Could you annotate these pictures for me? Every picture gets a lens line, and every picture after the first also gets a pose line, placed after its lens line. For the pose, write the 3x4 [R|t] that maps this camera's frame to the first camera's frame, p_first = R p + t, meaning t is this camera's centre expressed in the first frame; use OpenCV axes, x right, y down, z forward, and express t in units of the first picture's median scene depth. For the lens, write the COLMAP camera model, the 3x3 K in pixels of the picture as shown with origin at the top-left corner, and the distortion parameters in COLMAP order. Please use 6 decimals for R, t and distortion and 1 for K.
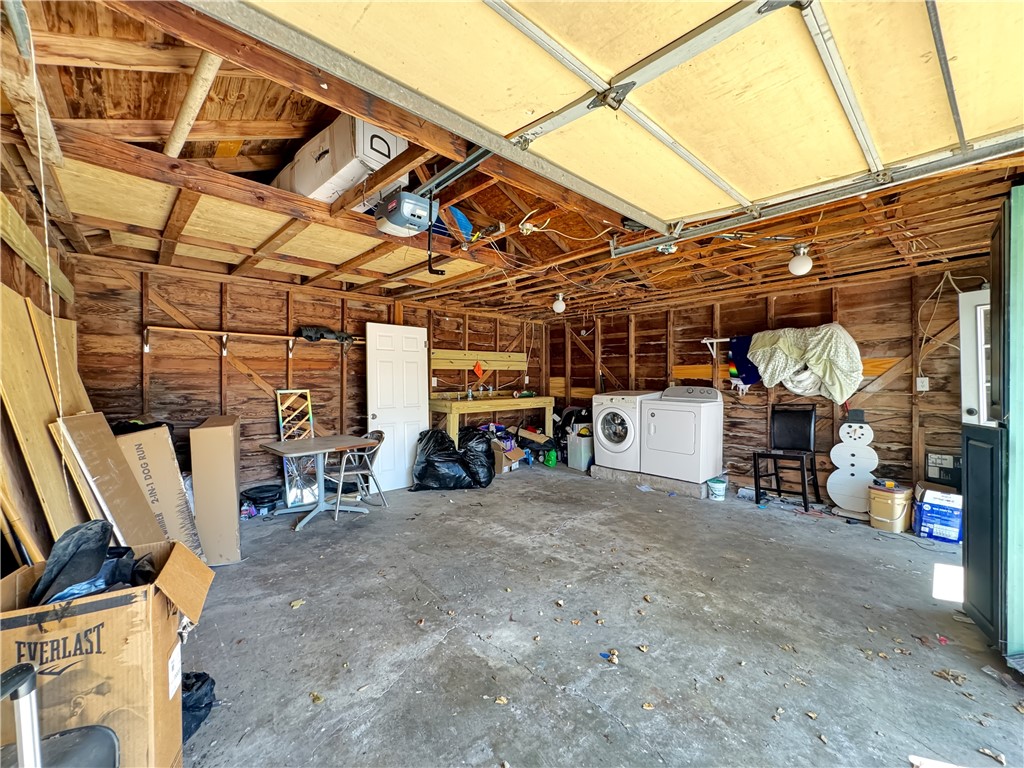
lens RADIAL K [[418.9, 0, 512.0], [0, 418.9, 384.0], [0, 0, 1]] dist [-0.002332, 0.000324]
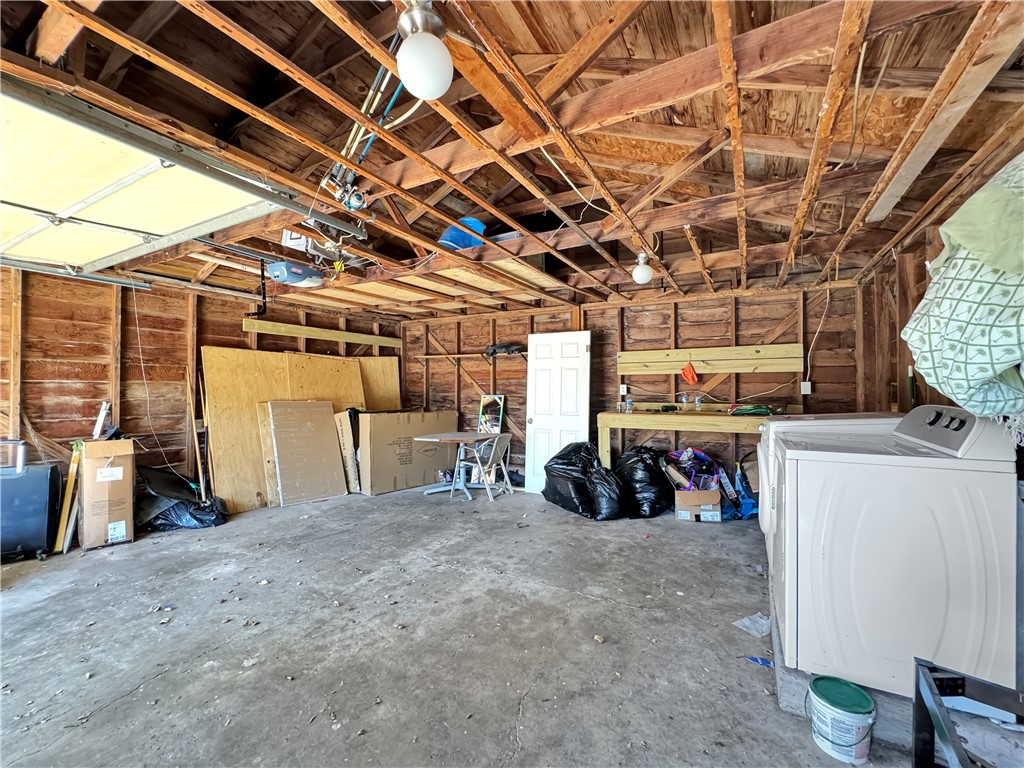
lens RADIAL K [[418.9, 0, 512.0], [0, 418.9, 384.0], [0, 0, 1]] dist [-0.002332, 0.000324]
pose [[0.321296, -0.008230, -0.946943, 0.884750], [-0.013310, 0.999824, -0.013206, -0.003681], [0.946885, 0.016847, 0.321130, 0.794469]]
